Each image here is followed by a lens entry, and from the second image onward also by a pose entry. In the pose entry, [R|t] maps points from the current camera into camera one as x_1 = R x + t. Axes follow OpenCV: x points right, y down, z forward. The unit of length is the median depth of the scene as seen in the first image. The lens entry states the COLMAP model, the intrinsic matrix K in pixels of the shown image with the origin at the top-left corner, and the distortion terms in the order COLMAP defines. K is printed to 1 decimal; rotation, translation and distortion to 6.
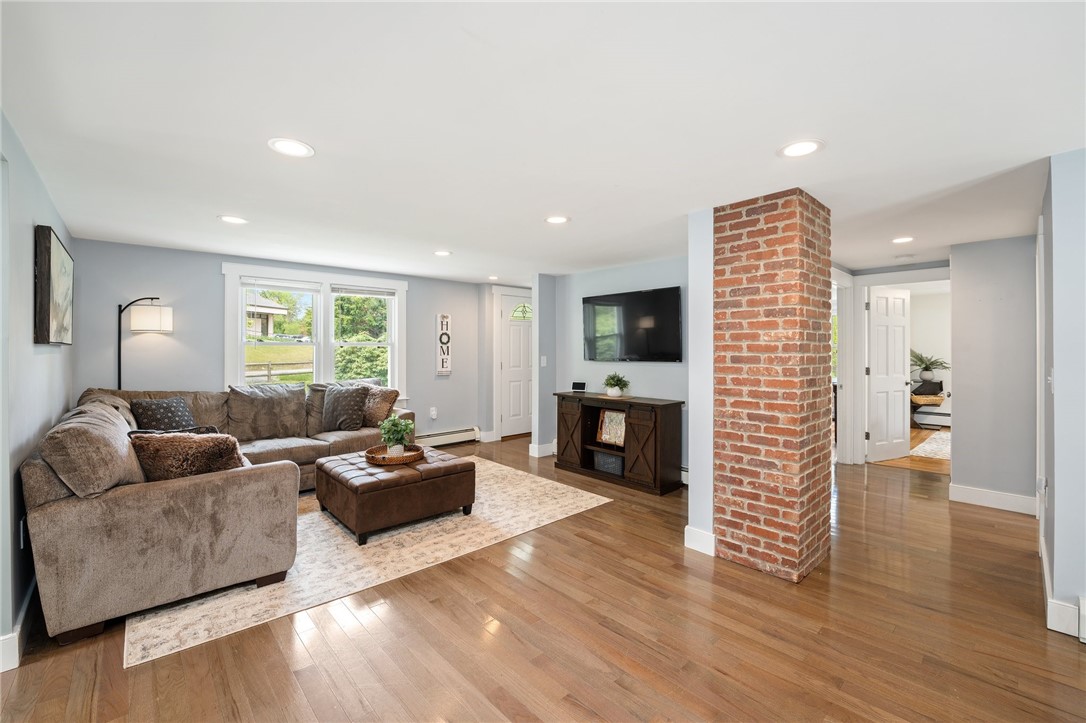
lens RADIAL K [[429.0, 0, 547.3], [0, 429.0, 354.3], [0, 0, 1]] dist [-0.029489, -0.000828]
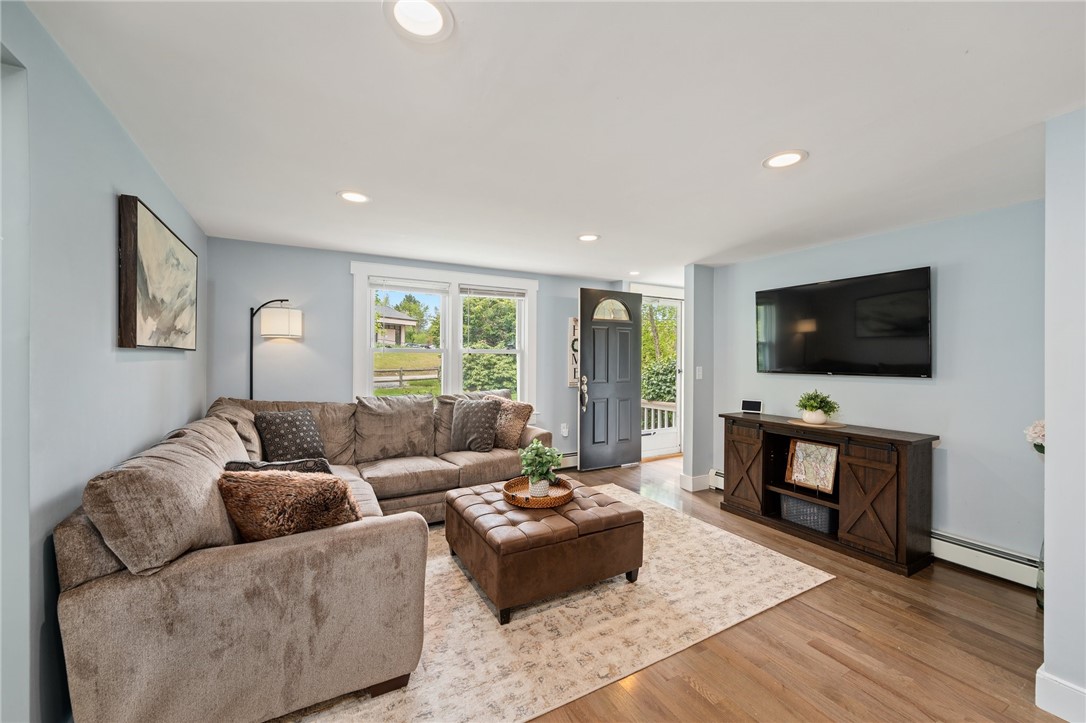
lens RADIAL K [[429.0, 0, 535.0], [0, 429.0, 367.0], [0, 0, 1]] dist [-0.029489, -0.000828]
pose [[0.961086, 0.010919, -0.276035, -0.153975], [-0.008226, 0.999907, 0.010914, -0.002016], [0.276128, -0.008219, 0.961086, 0.257183]]
